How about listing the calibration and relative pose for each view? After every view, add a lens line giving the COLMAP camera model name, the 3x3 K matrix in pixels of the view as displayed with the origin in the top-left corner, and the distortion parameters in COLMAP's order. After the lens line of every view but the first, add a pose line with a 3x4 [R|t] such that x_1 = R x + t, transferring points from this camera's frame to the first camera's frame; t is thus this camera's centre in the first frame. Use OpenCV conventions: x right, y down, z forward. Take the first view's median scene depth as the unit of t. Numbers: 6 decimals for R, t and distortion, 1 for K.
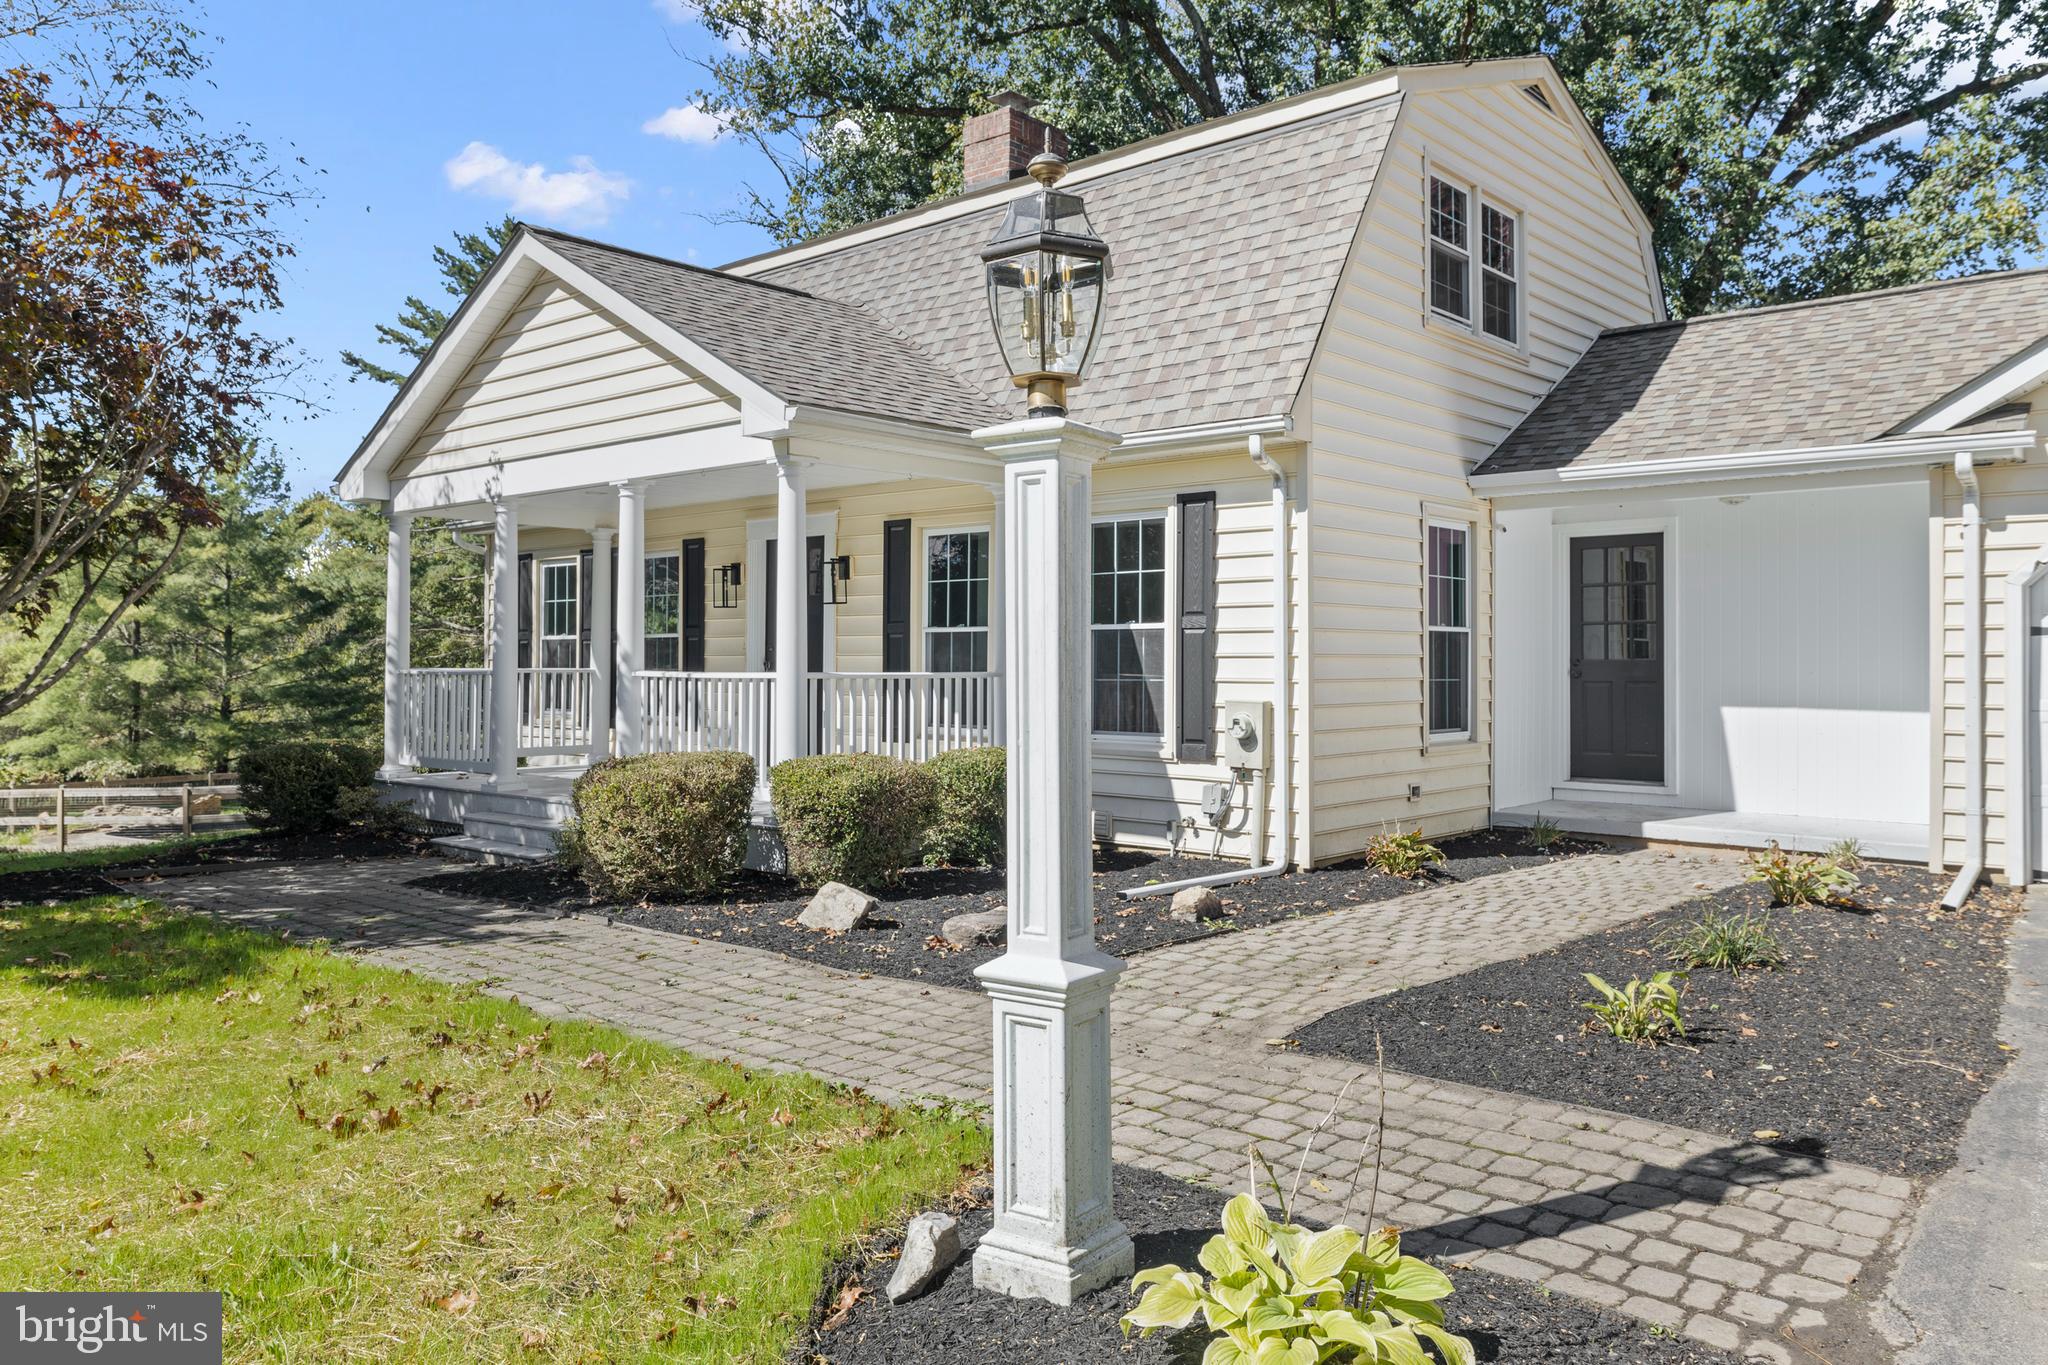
lens RADIAL K [[1534.8, 0, 982.4], [0, 1534.8, 648.6], [0, 0, 1]] dist [-0.004649, 0.000322]
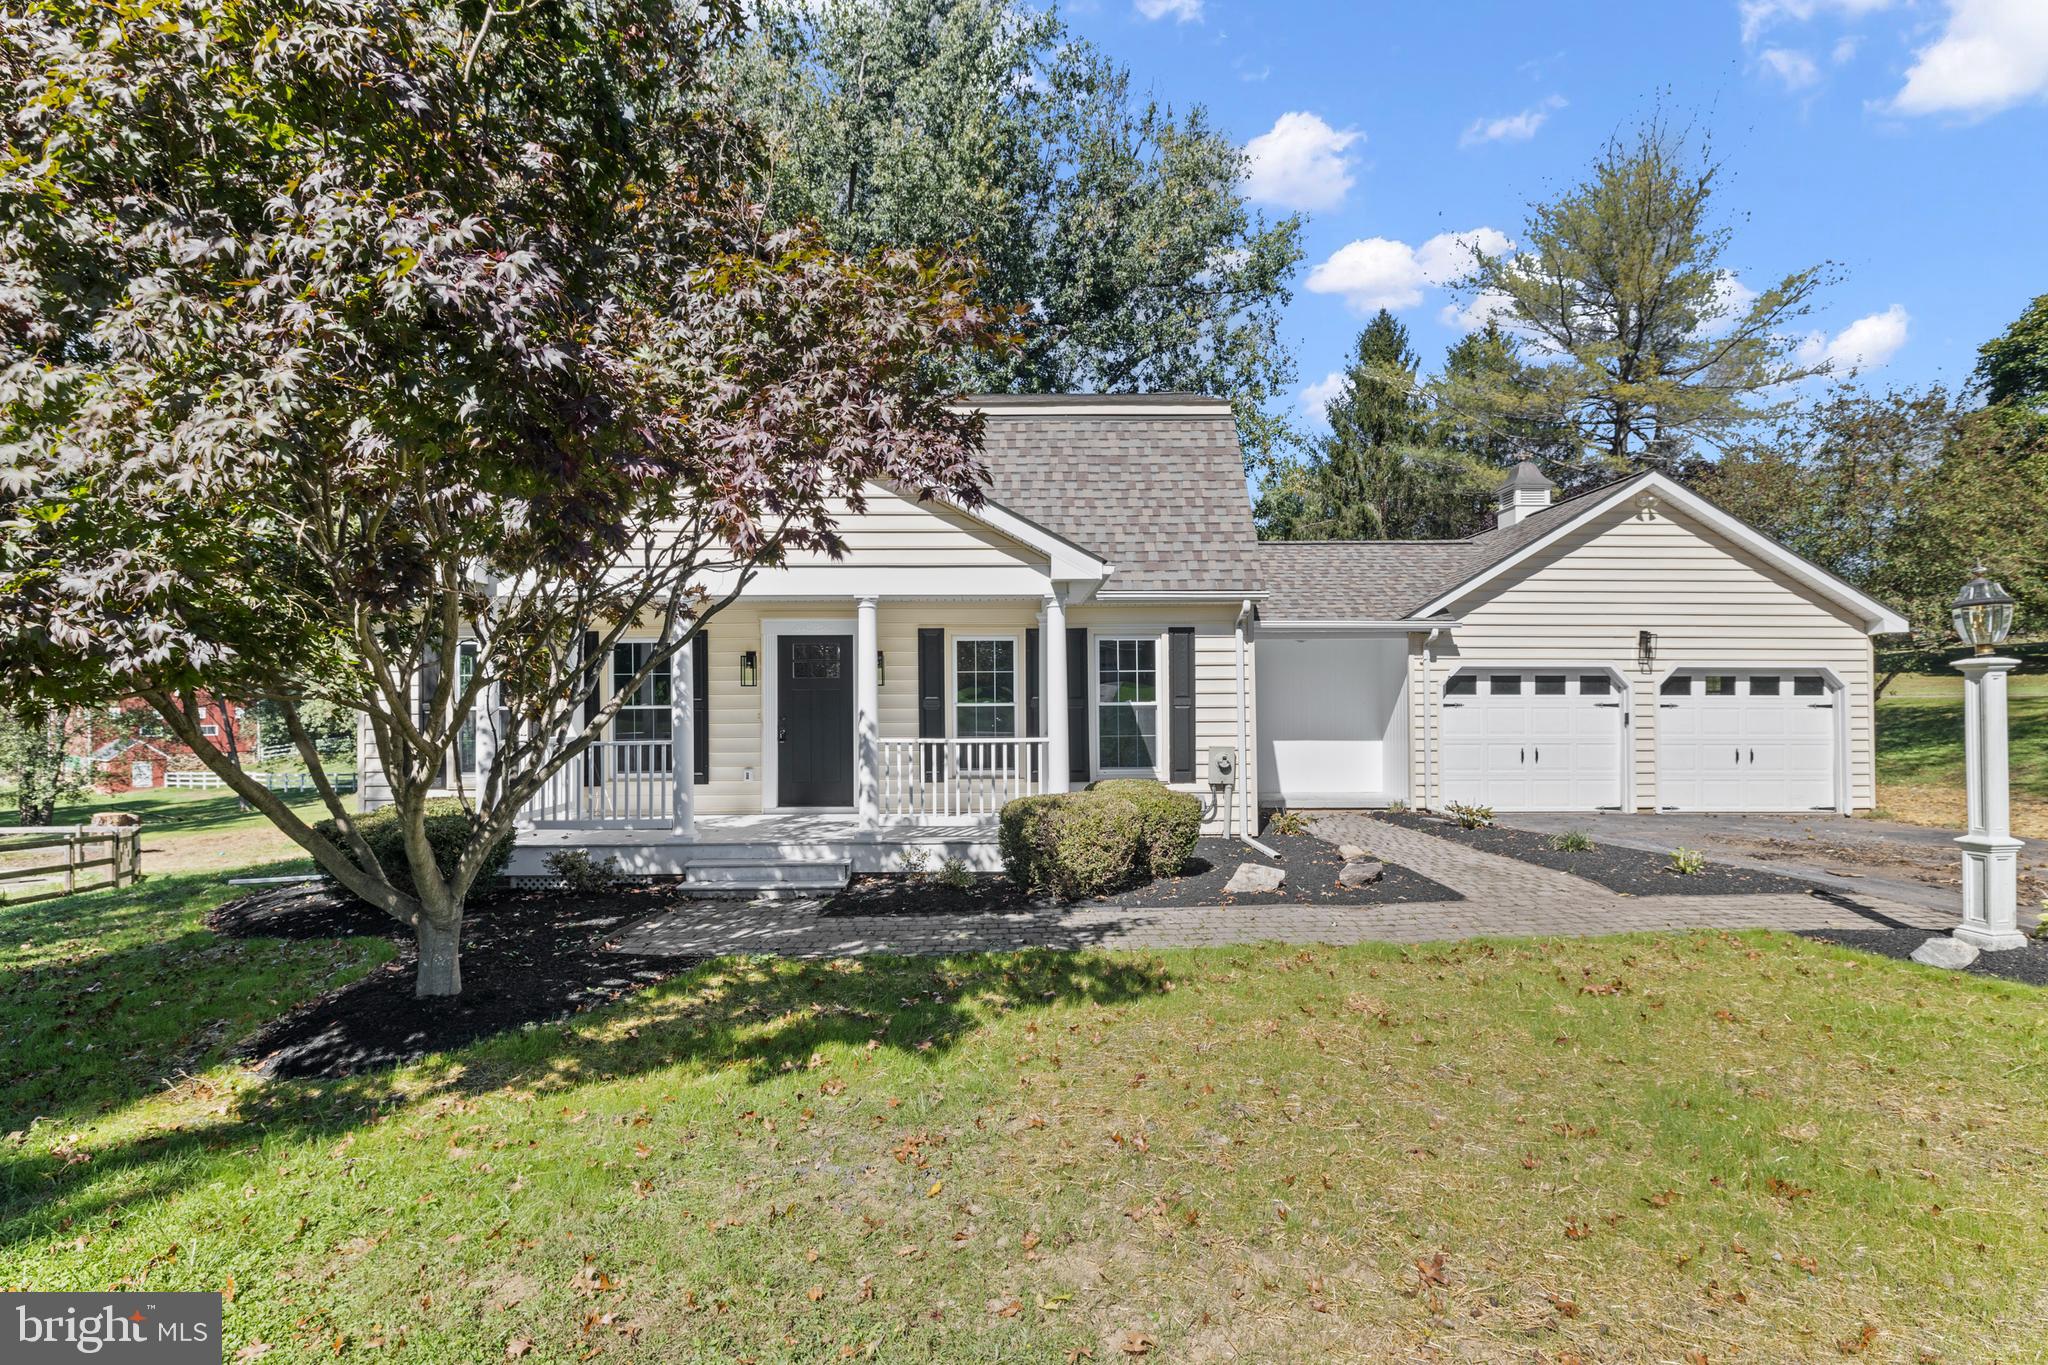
lens RADIAL K [[1063.1, 0, 1020.9], [0, 1063.1, 699.3], [0, 0, 1]] dist [-0.000691, 0.000705]
pose [[0.717184, -0.002016, 0.696881, -0.813462], [0.001629, 0.999998, 0.001217, -0.021264], [-0.696882, 0.000262, 0.717186, 0.259241]]
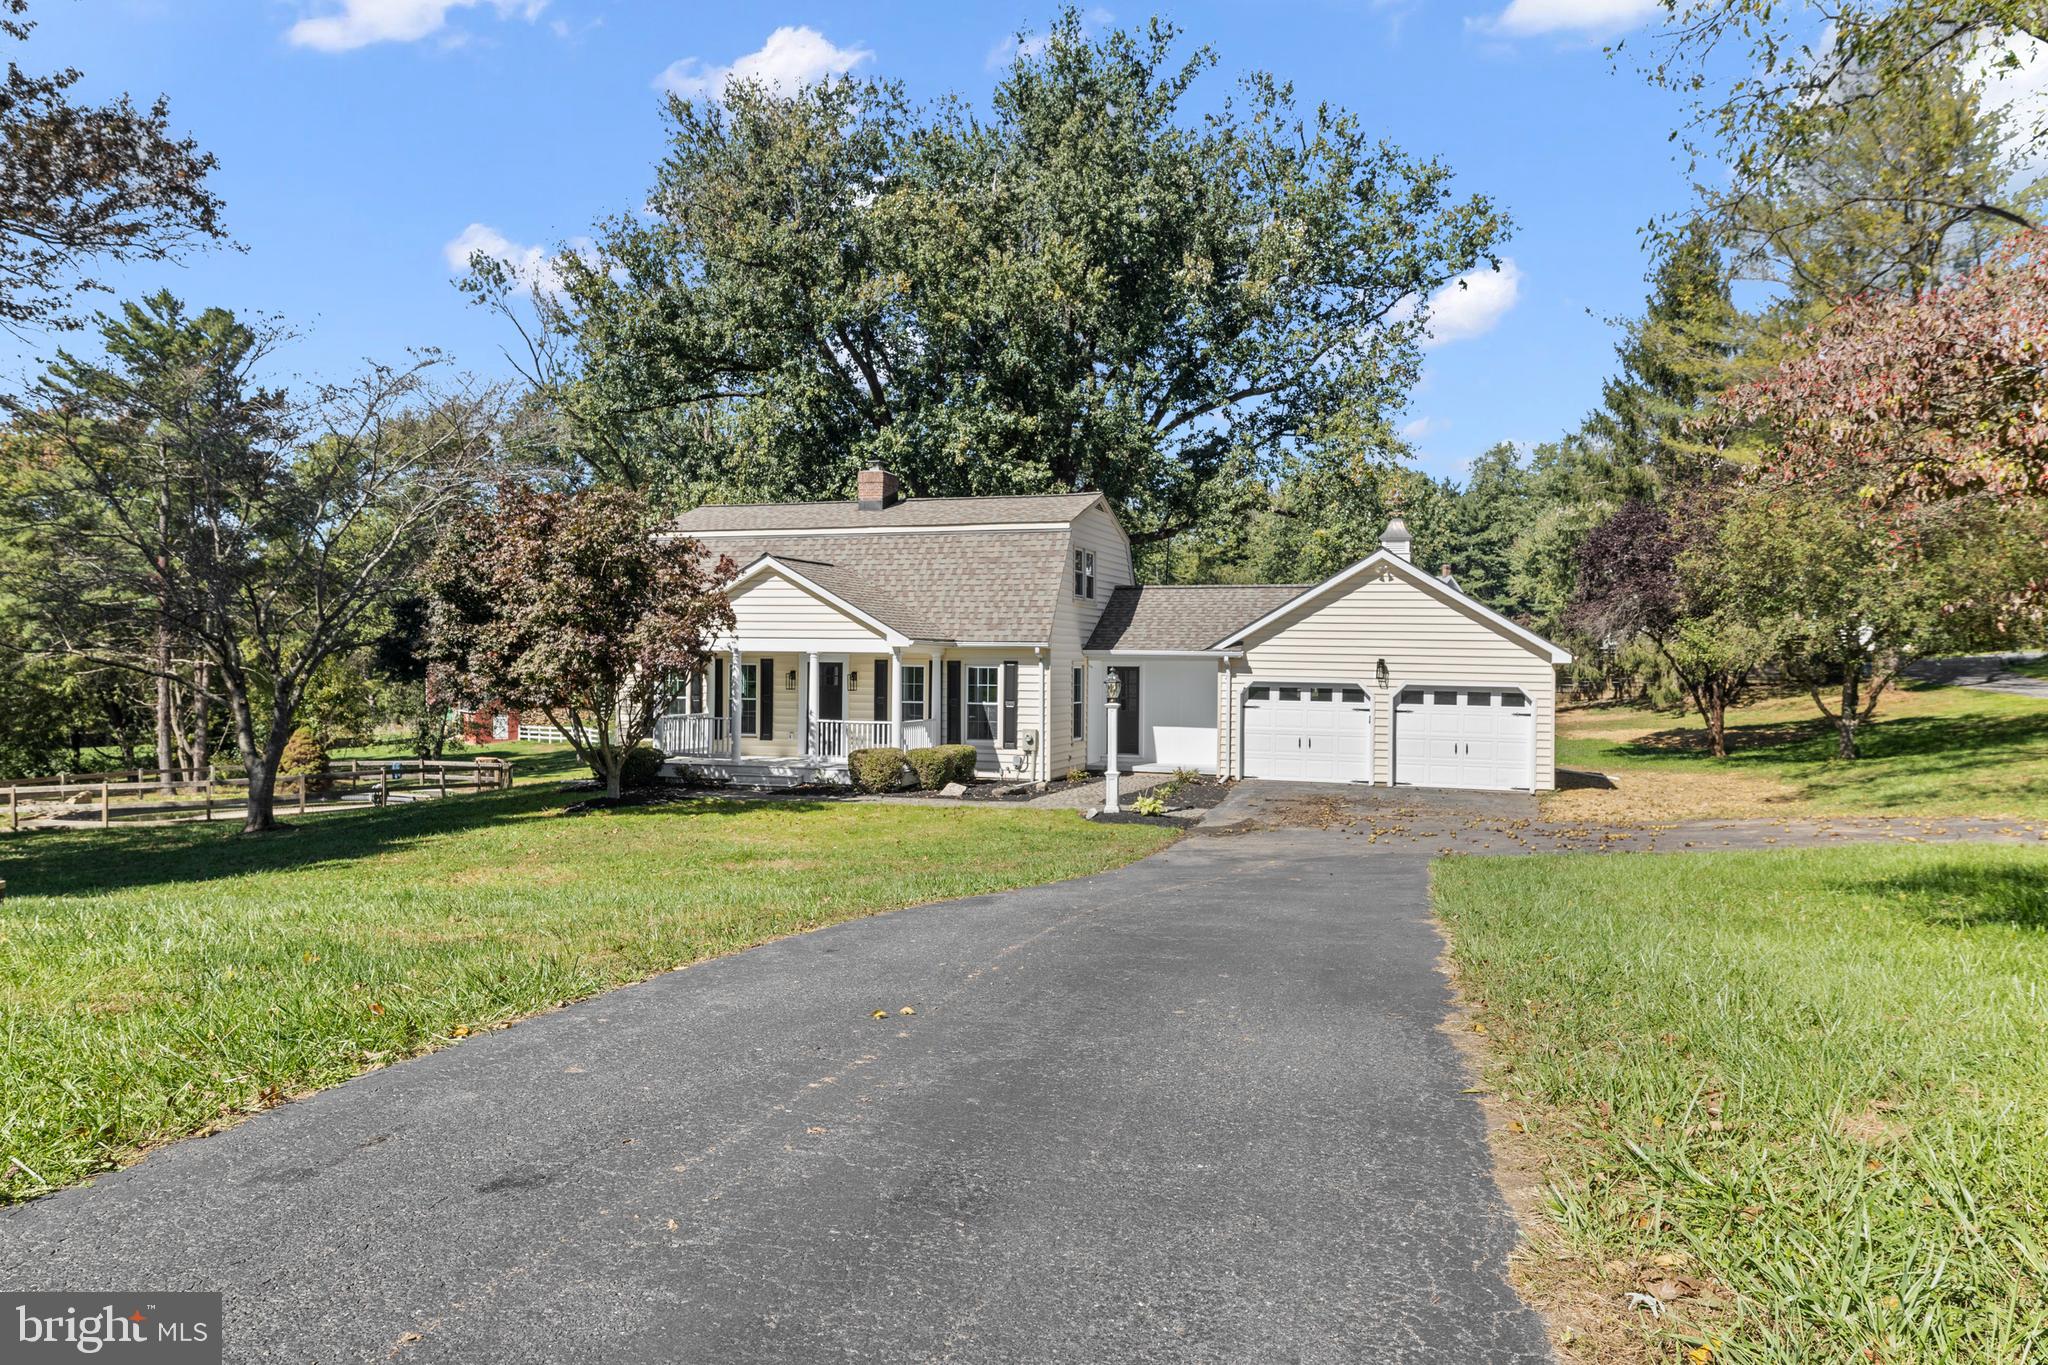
lens RADIAL K [[1534.8, 0, 1023.8], [0, 1534.8, 677.7], [0, 0, 1]] dist [-0.004649, 0.000322]
pose [[0.914632, 0.002969, 0.404276, -1.052491], [-0.012108, 0.999726, 0.020052, -0.126998], [-0.404105, -0.023235, 0.914417, -1.772502]]
